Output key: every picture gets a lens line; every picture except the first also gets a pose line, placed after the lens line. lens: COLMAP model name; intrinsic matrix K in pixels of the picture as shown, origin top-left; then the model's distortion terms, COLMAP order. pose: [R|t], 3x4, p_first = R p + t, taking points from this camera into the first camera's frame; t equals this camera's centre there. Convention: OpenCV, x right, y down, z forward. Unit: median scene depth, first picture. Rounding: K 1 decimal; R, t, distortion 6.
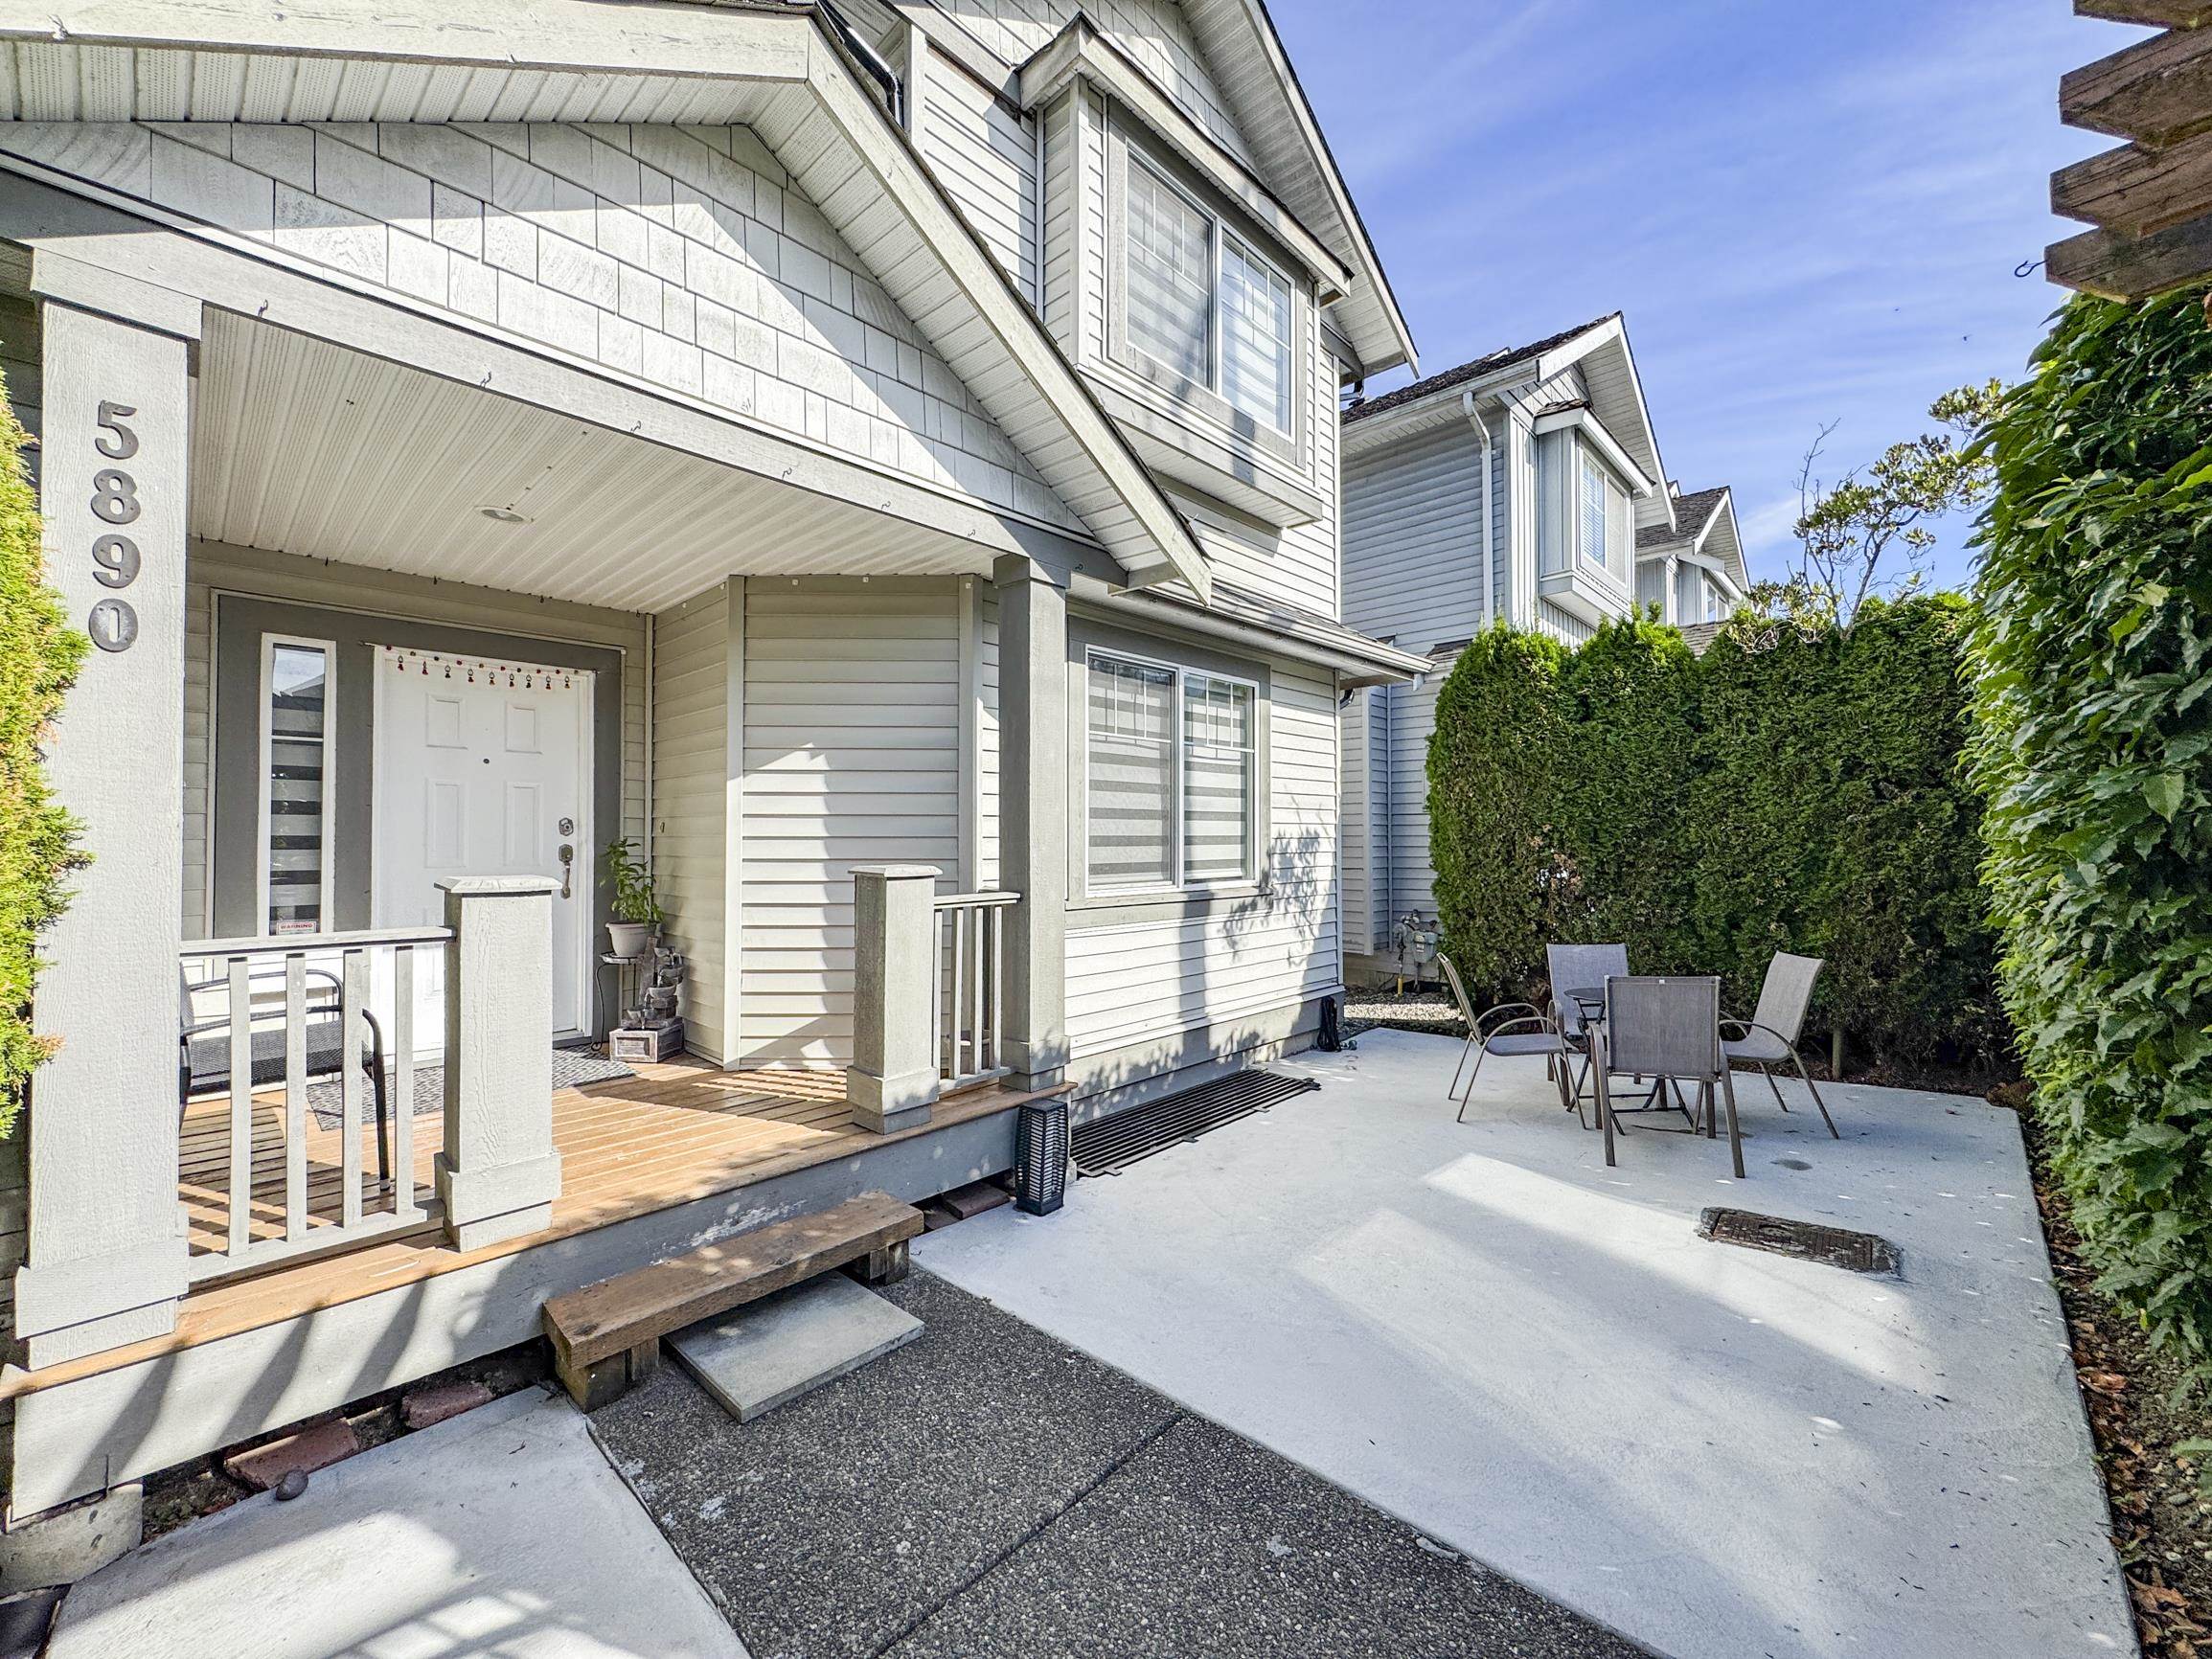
lens RADIAL K [[888.3, 0, 1106.0], [0, 888.3, 829.5], [0, 0, 1]] dist [-0.002161, -0.000097]
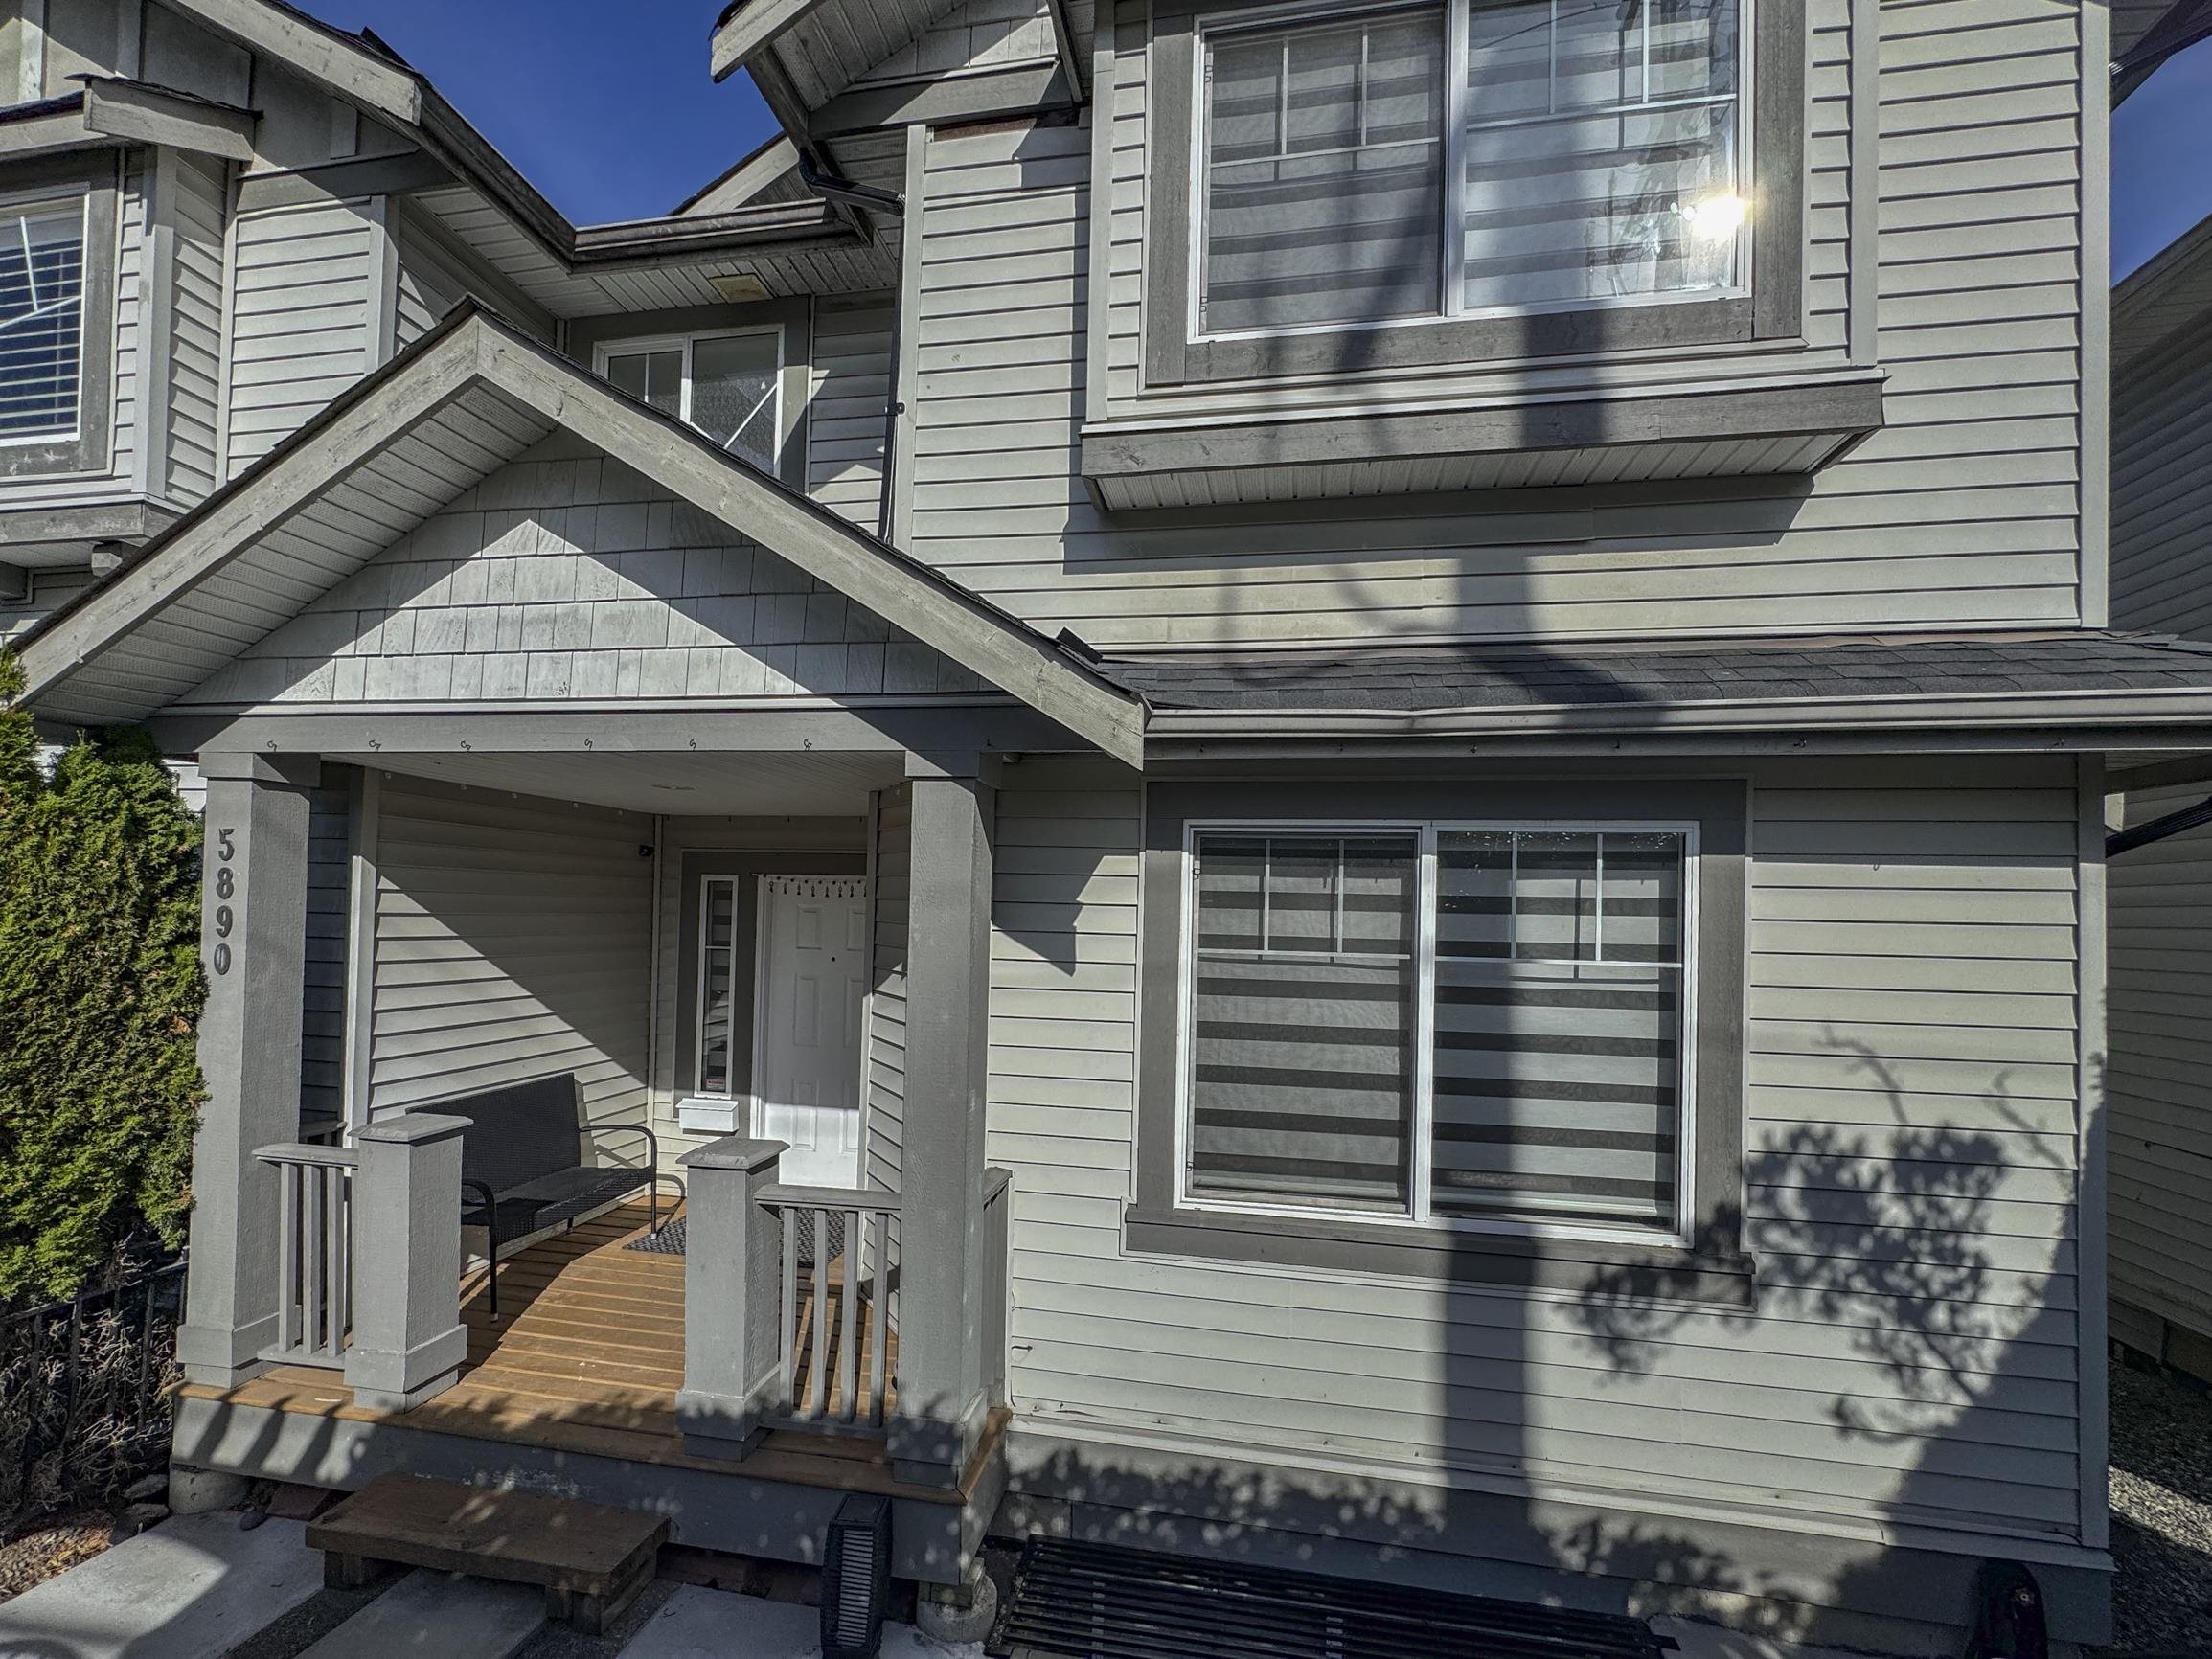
lens RADIAL K [[928.7, 0, 1106.9], [0, 928.7, 904.8], [0, 0, 1]] dist [-0.003729, -0.000115]
pose [[0.553158, 0.003451, -0.833069, 0.448899], [-0.015996, 0.999851, -0.006480, -0.121790], [0.832923, 0.016910, 0.553131, 0.495457]]
